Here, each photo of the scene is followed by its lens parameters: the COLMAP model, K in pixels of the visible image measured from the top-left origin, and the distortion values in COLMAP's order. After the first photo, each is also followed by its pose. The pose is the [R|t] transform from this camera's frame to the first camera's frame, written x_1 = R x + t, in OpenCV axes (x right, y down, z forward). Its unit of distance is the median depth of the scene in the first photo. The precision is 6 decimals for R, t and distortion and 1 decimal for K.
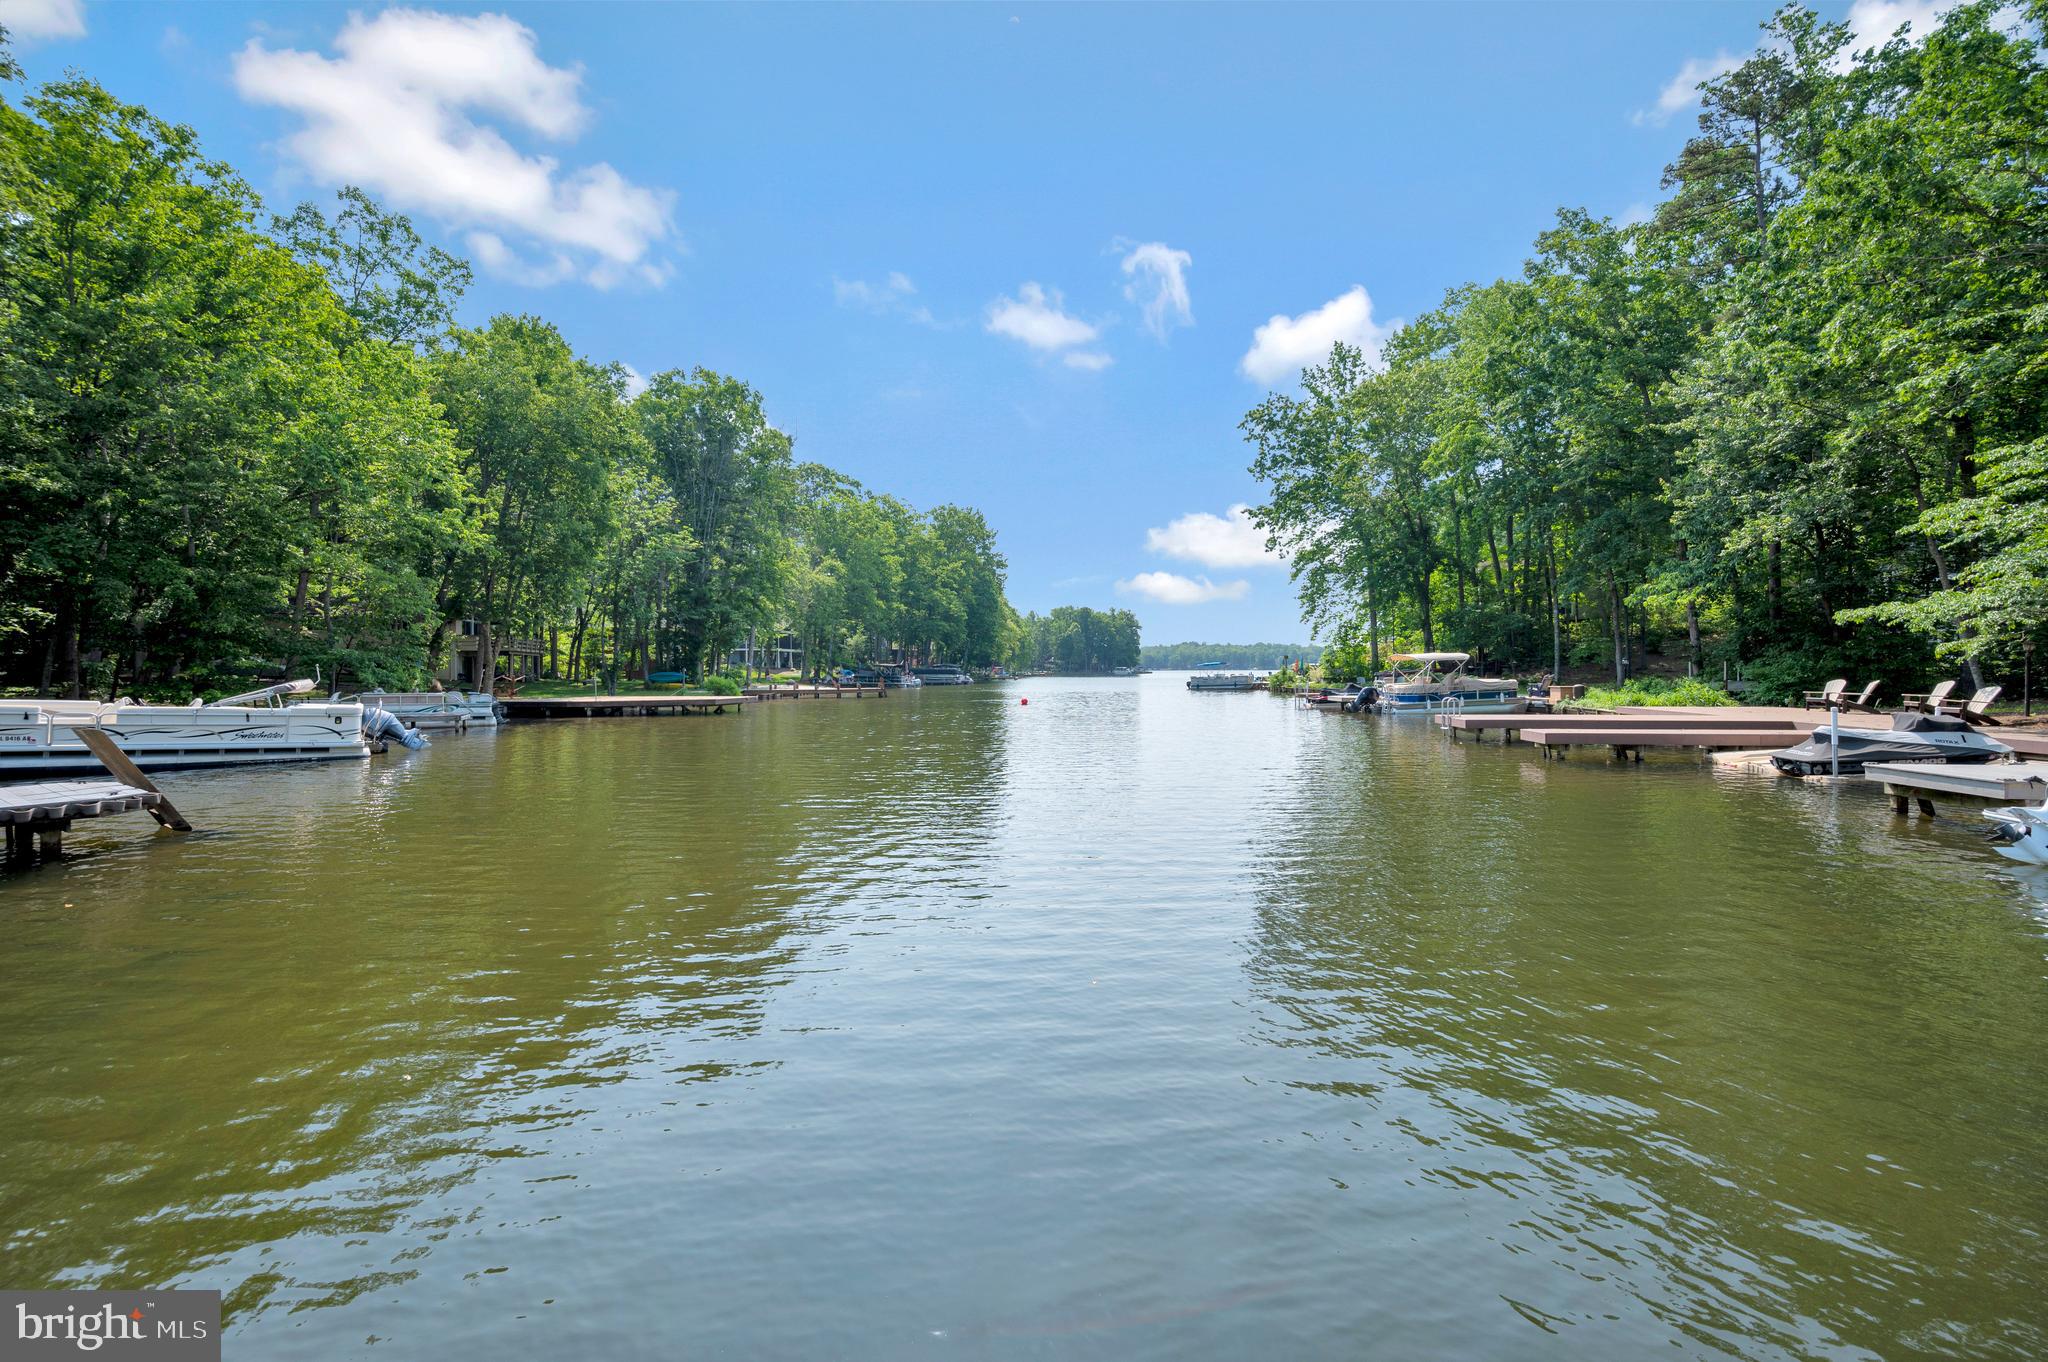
lens RADIAL K [[827.3, 0, 1024.0], [0, 827.3, 681.0], [0, 0, 1]] dist [-0.000338, 0.000081]
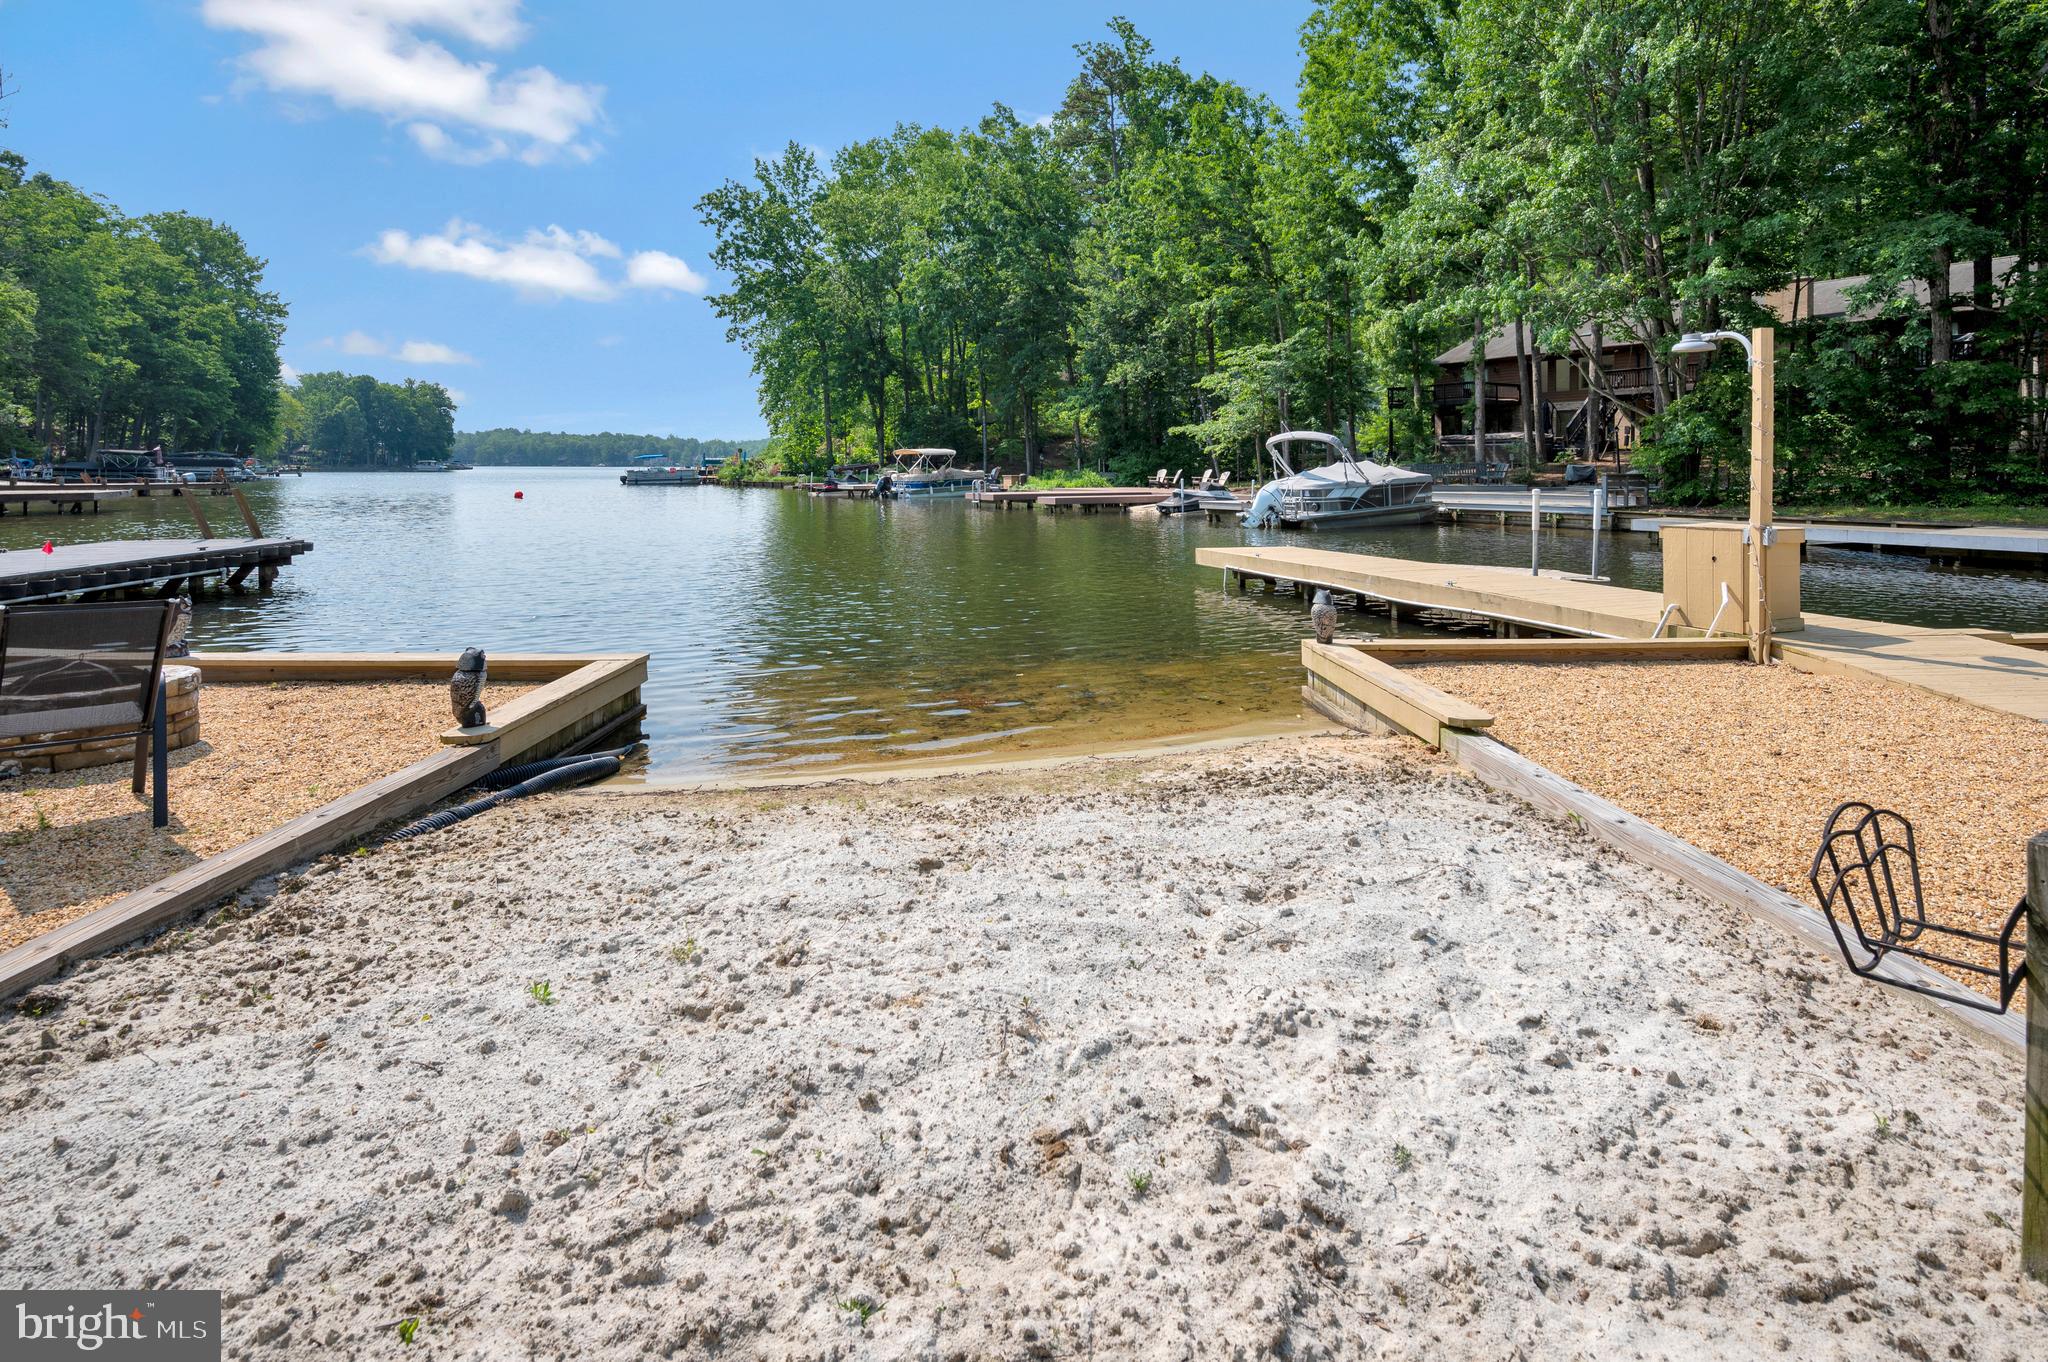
lens RADIAL K [[982.5, 0, 1040.4], [0, 982.5, 494.0], [0, 0, 1]] dist [0.010303, -0.000140]
pose [[0.764085, -0.010806, 0.645025, -0.184063], [0.001883, 0.999893, 0.014520, 0.007137], [-0.645112, -0.009880, 0.764024, -0.135166]]
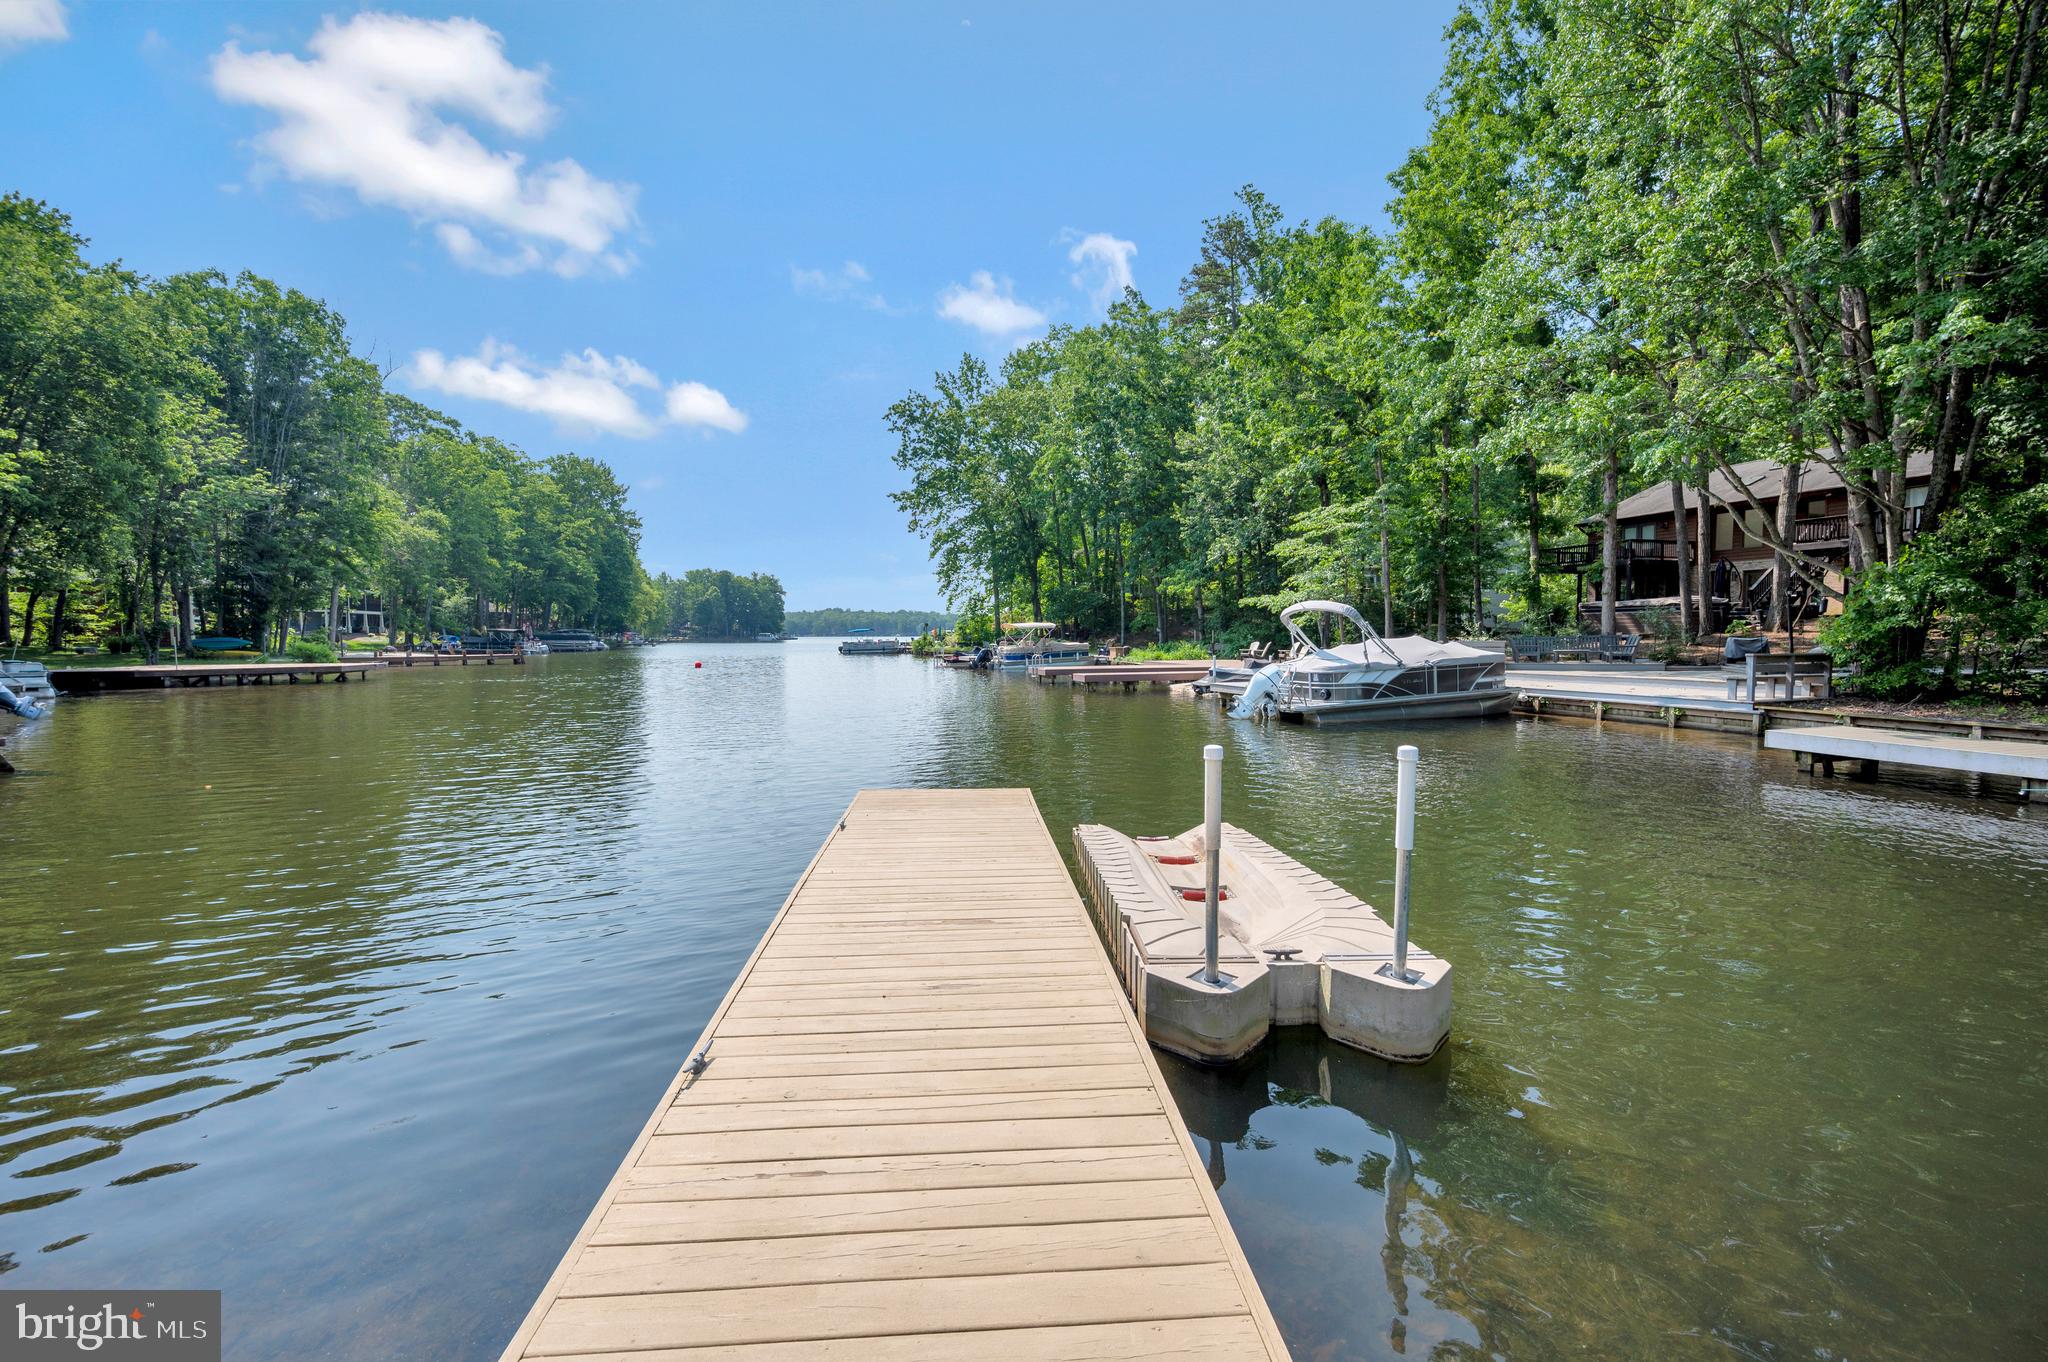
lens RADIAL K [[820.7, 0, 1030.8], [0, 820.7, 673.2], [0, 0, 1]] dist [0.003277, 0.000081]
pose [[0.907762, -0.017740, 0.419111, -0.032561], [0.004456, 0.999457, 0.032654, 0.001945], [-0.419462, -0.027774, 0.907348, -0.103411]]
